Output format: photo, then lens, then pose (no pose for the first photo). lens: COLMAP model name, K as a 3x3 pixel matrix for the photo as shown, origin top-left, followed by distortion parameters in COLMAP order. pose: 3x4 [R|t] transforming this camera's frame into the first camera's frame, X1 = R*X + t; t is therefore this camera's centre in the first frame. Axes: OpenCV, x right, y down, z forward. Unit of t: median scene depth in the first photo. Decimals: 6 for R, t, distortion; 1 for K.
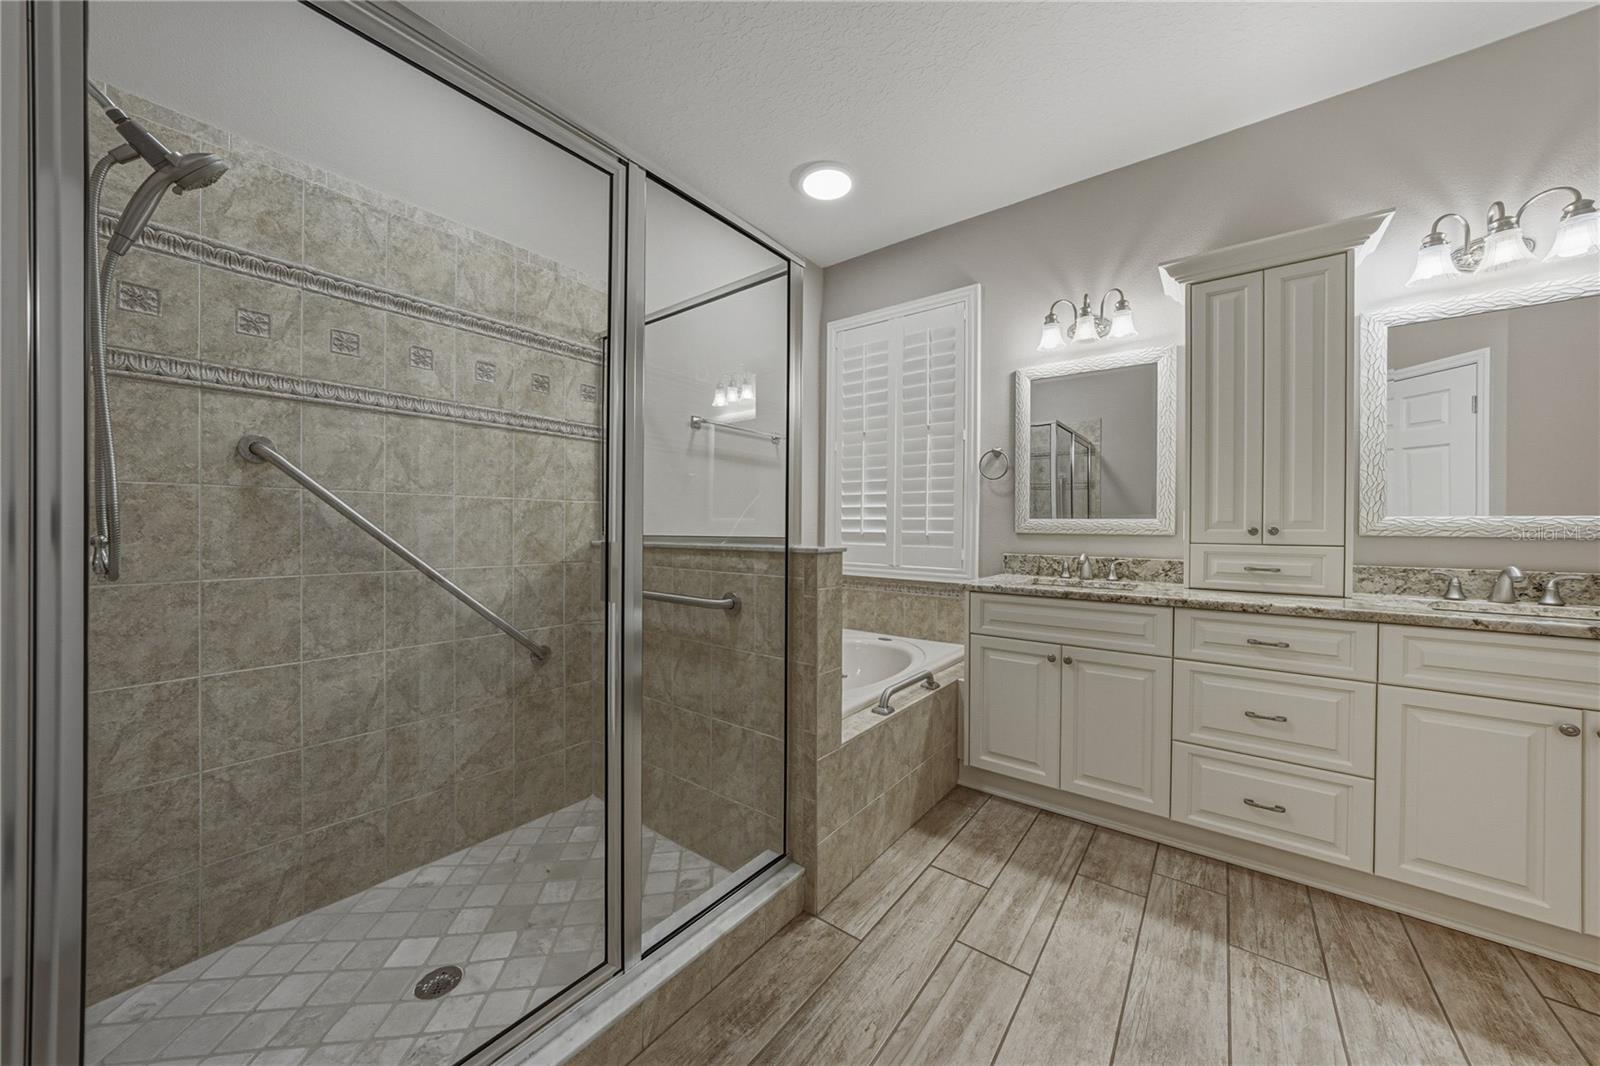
lens RADIAL K [[560.8, 0, 795.5], [0, 560.8, 521.3], [0, 0, 1]] dist [-0.018459, 0.004955]
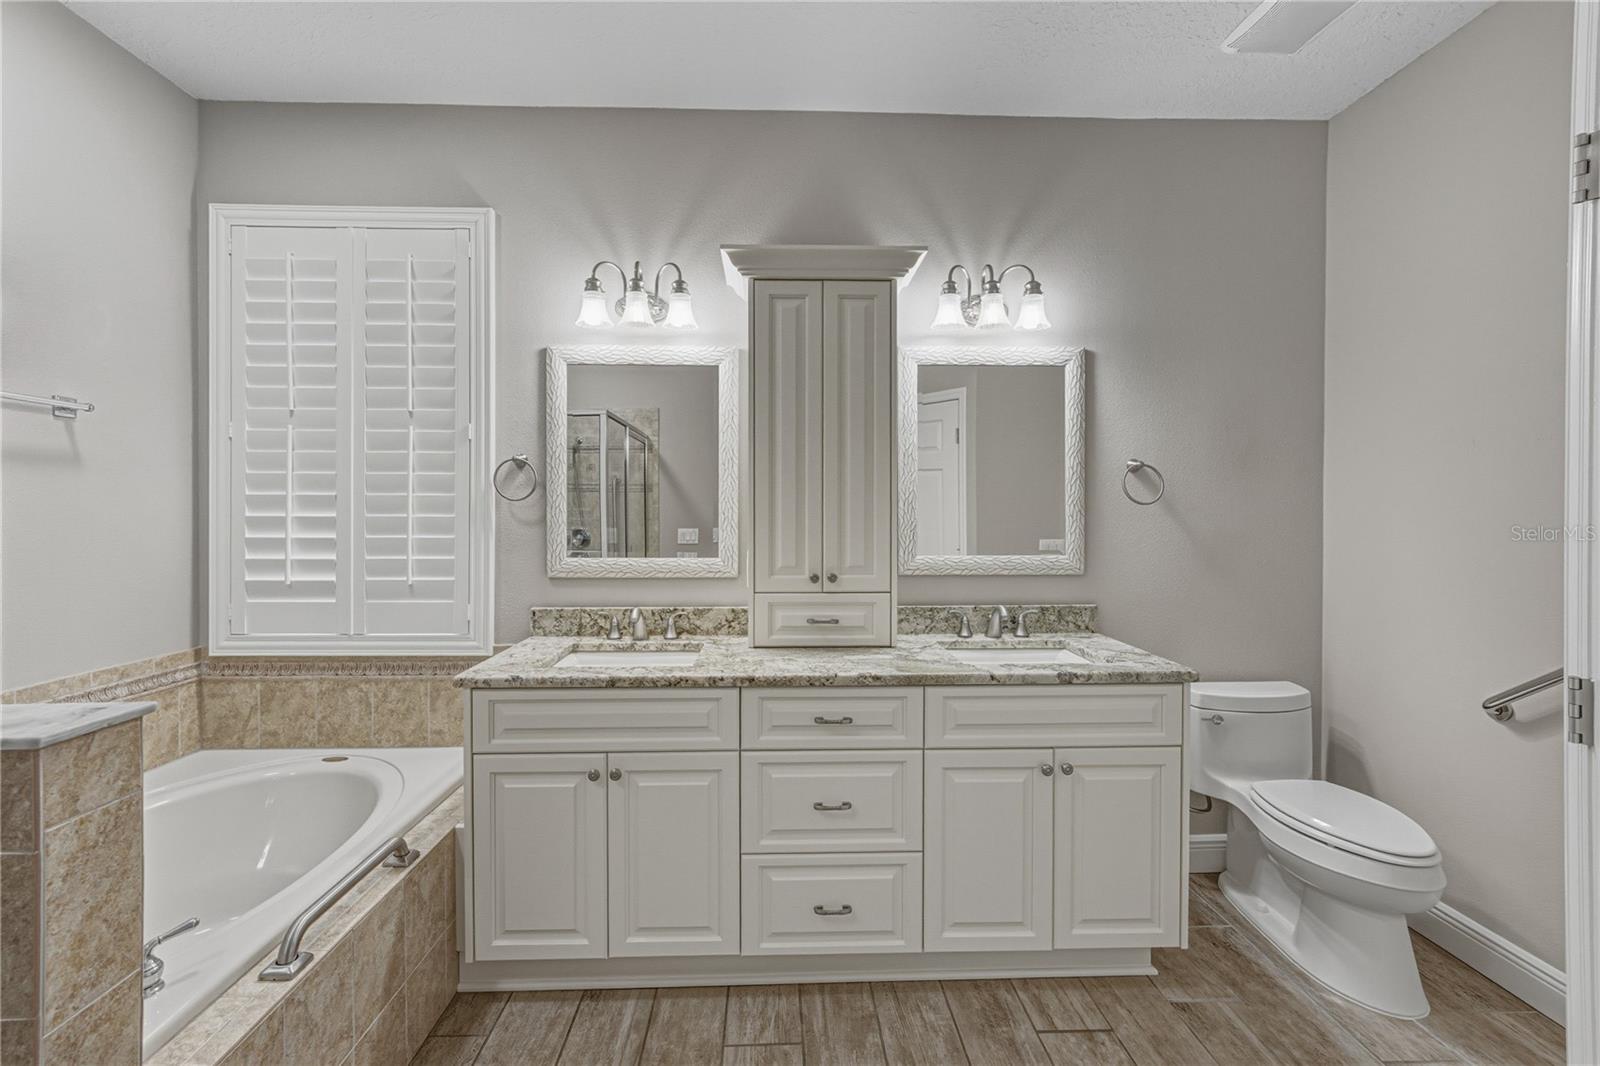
lens RADIAL K [[681.8, 0, 808.8], [0, 681.8, 508.8], [0, 0, 1]] dist [-0.006190, 0.004844]
pose [[0.755582, -0.009236, 0.654989, 0.108823], [0.007876, 0.999956, 0.005015, -0.091831], [-0.655007, 0.001369, 0.755622, 0.184075]]
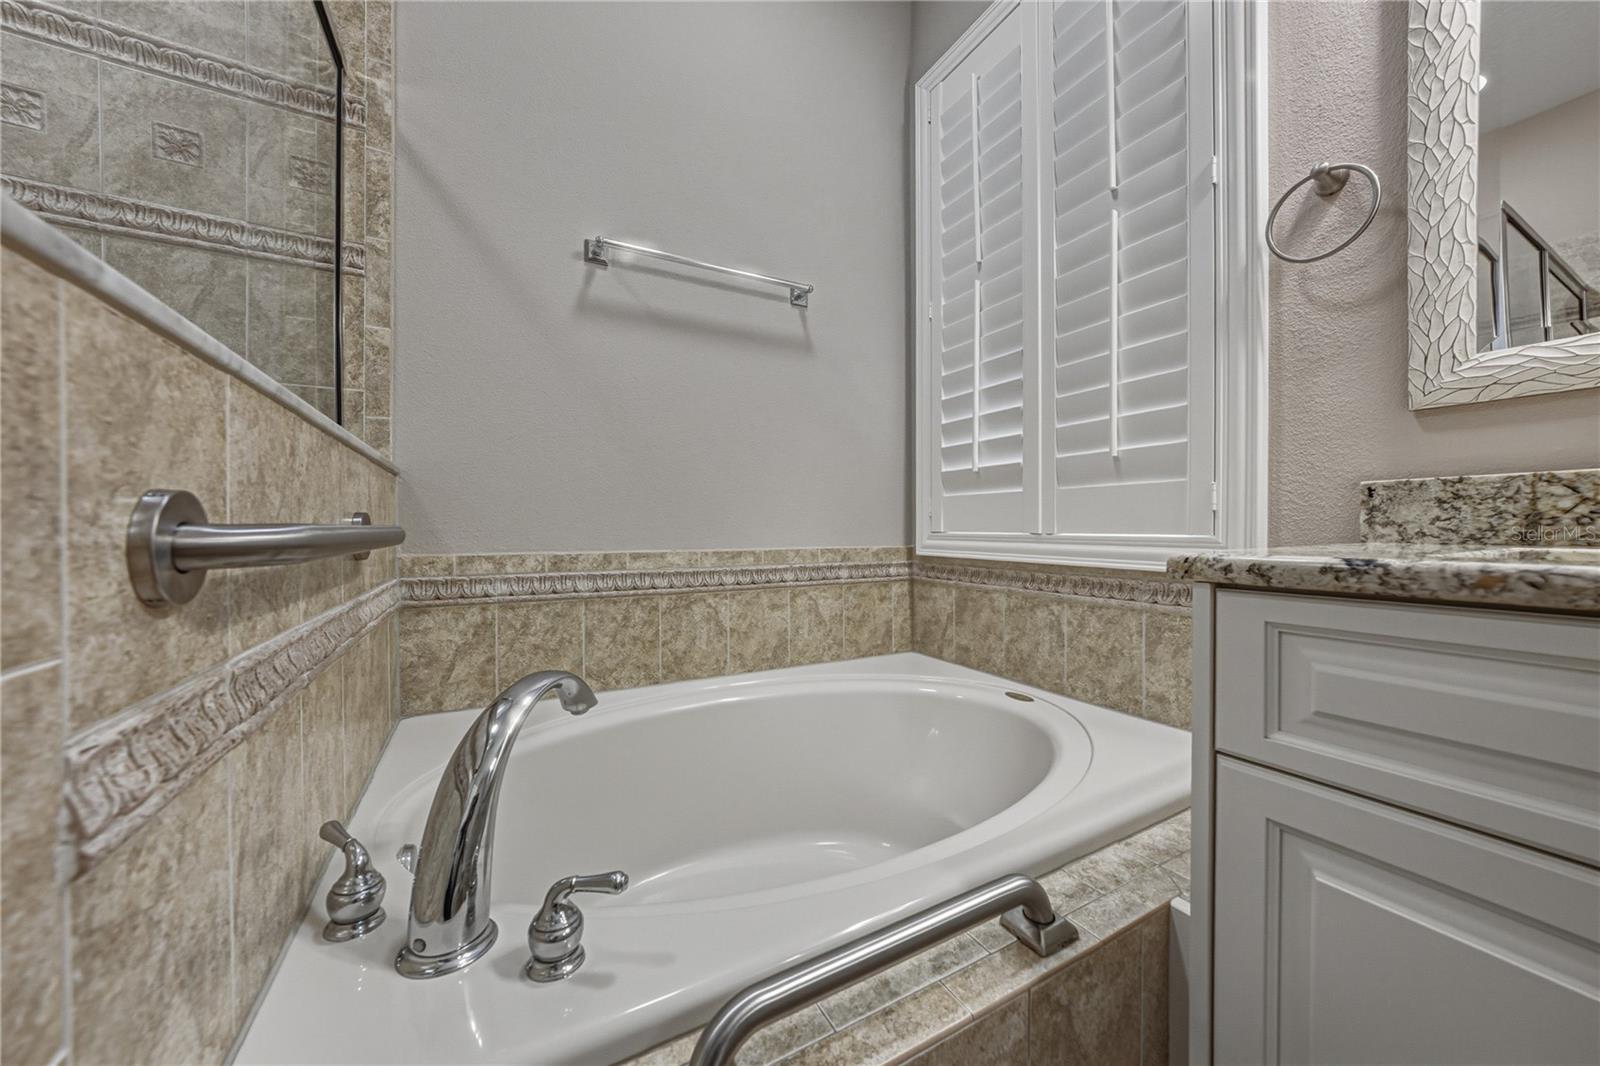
lens RADIAL K [[592.1, 0, 780.4], [0, 592.1, 523.1], [0, 0, 1]] dist [-0.017317, 0.003286]
pose [[0.922980, -0.008197, -0.384760, 0.265541], [0.010066, 0.999945, 0.002844, 0.106665], [0.384716, -0.006498, 0.923012, 0.775323]]
